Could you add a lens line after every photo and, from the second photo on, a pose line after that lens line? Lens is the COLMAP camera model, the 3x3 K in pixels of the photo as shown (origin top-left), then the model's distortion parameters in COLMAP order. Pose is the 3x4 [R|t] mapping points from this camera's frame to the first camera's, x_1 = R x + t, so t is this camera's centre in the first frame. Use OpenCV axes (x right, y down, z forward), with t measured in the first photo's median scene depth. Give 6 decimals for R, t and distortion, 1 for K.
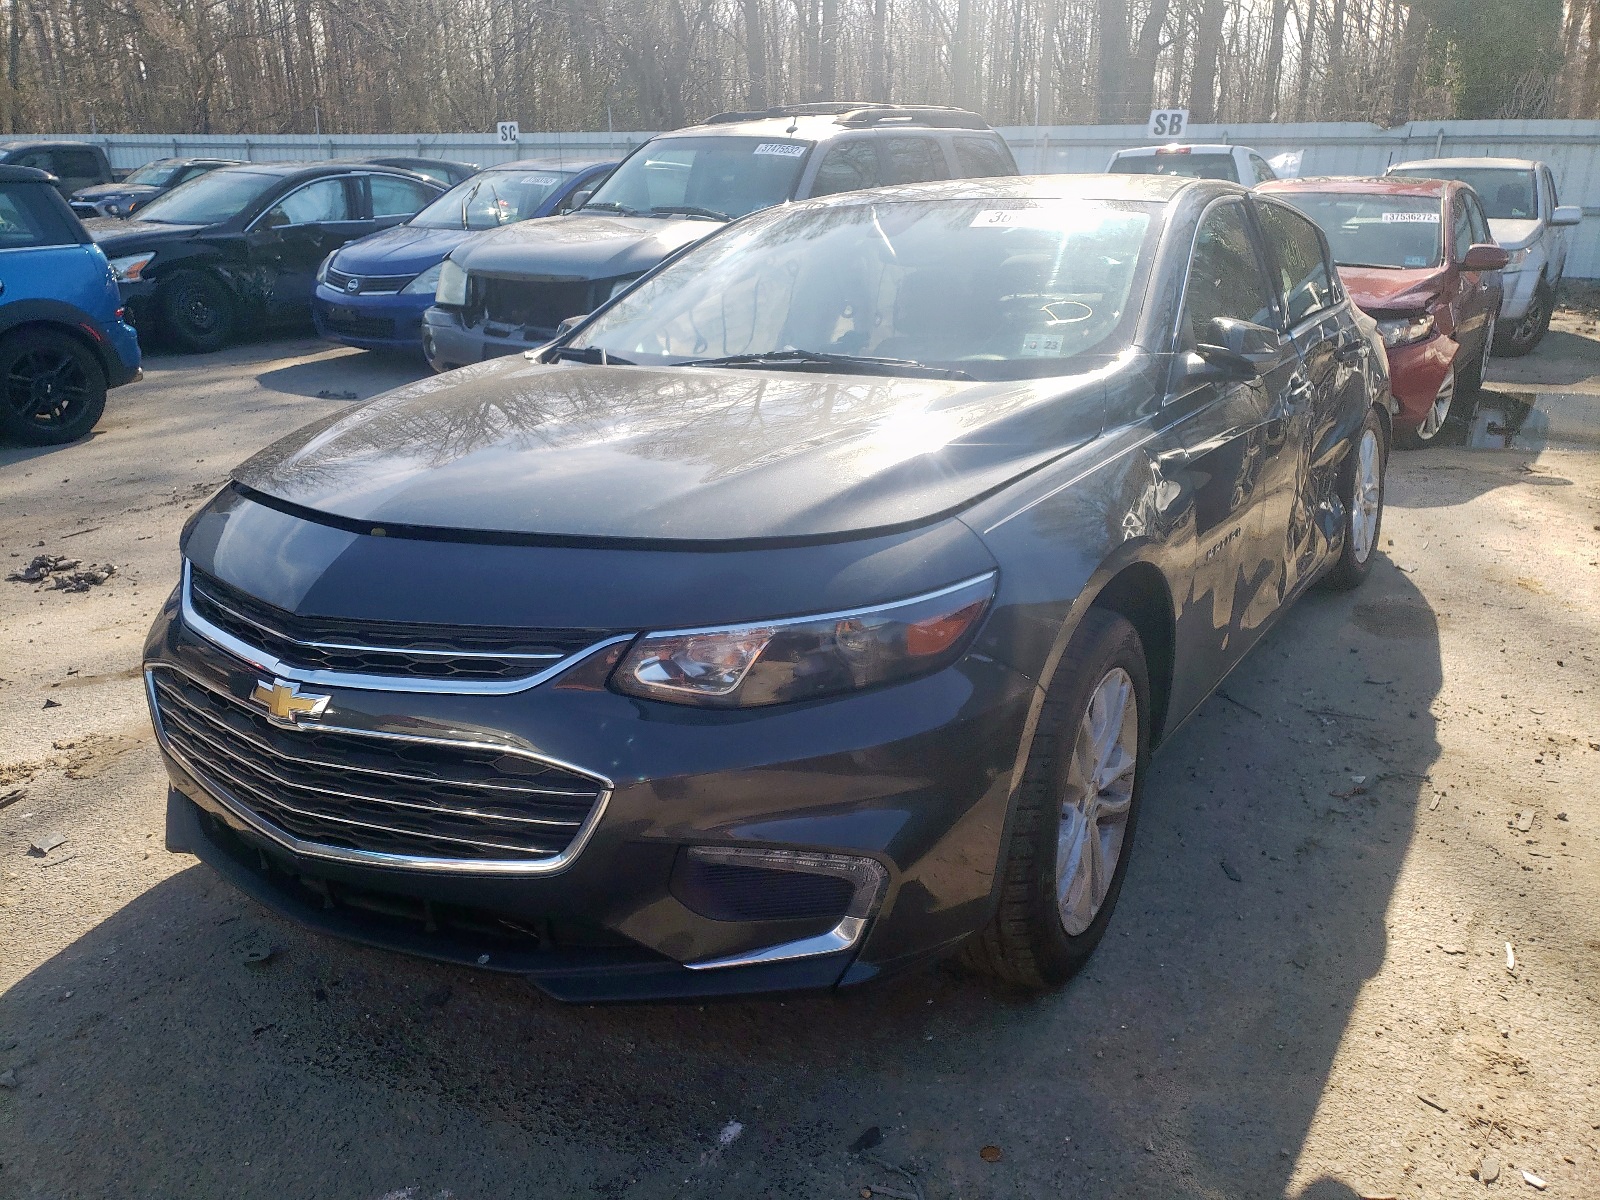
lens RADIAL K [[1204.2, 0, 797.6], [0, 1204.2, 598.0], [0, 0, 1]] dist [0.006839, -0.004980]
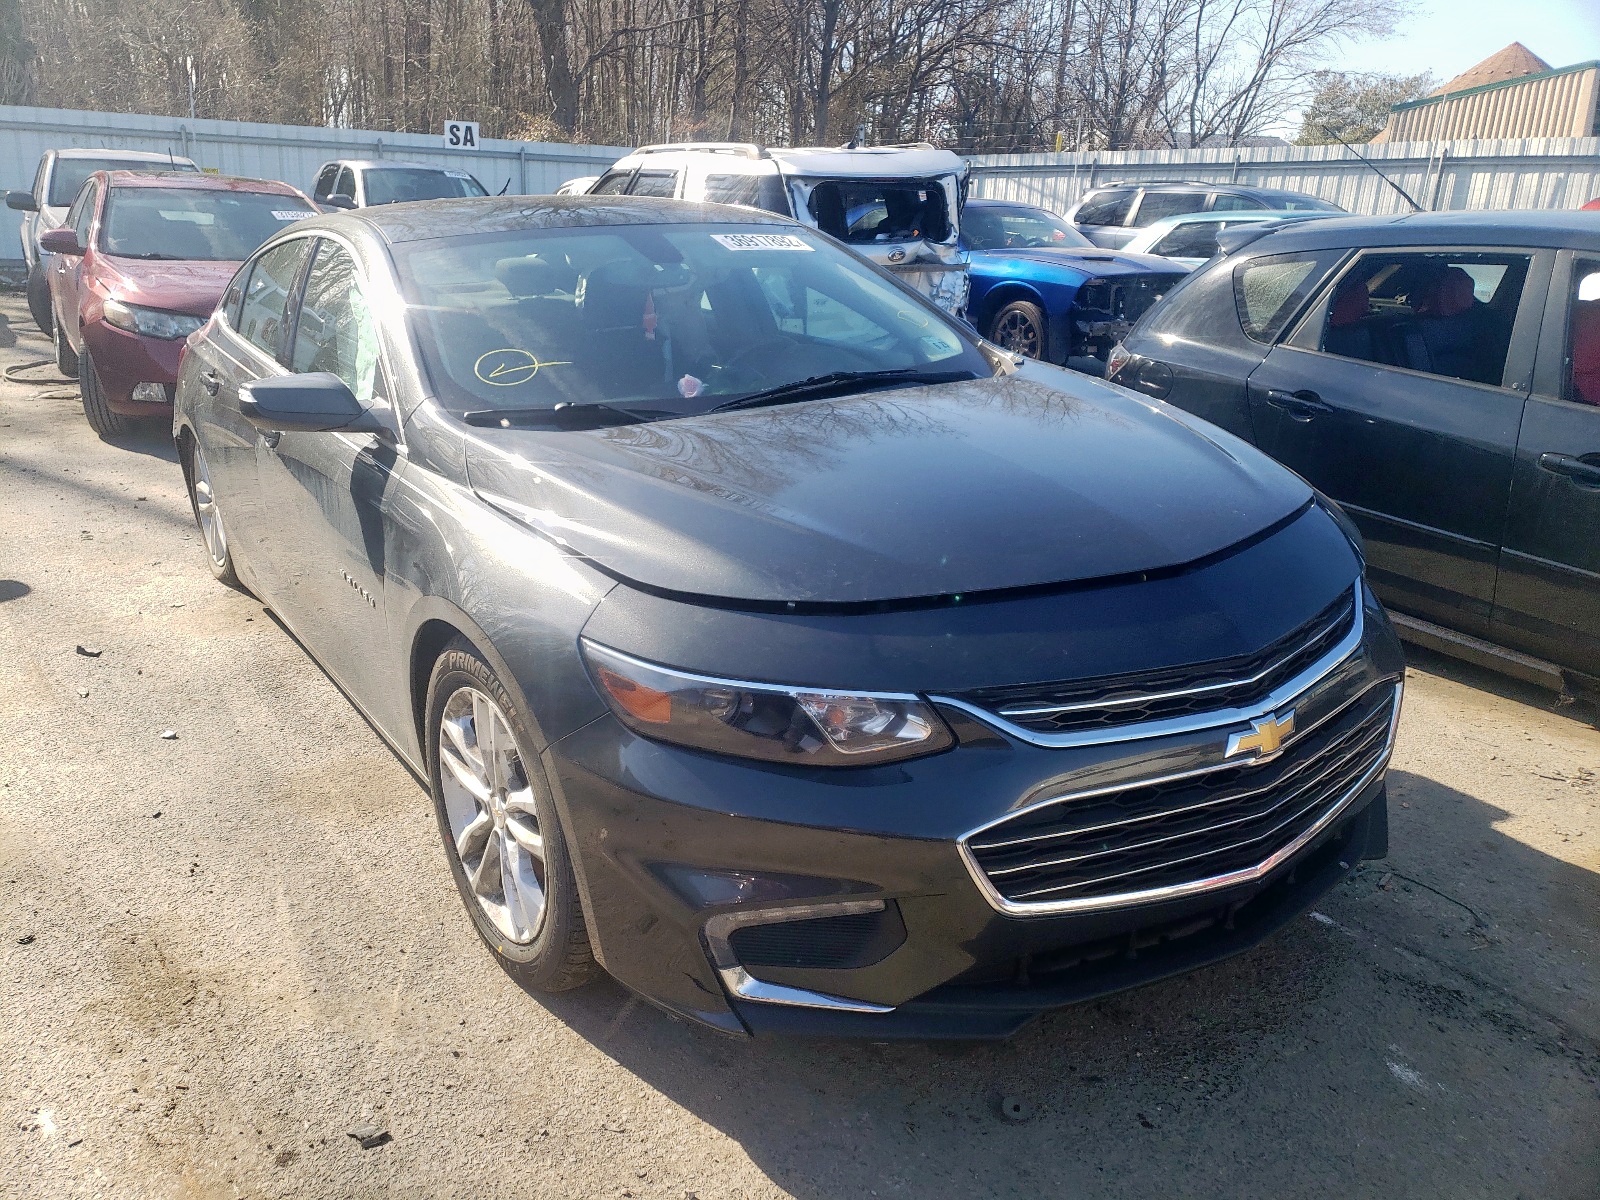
lens RADIAL K [[1204.2, 0, 797.7], [0, 1204.2, 603.6], [0, 0, 1]] dist [0.006839, -0.004980]
pose [[0.443902, -0.272891, 0.853511, -0.833632], [0.260446, 0.950671, 0.168501, -0.171229], [-0.857391, 0.147496, 0.493078, 0.466919]]
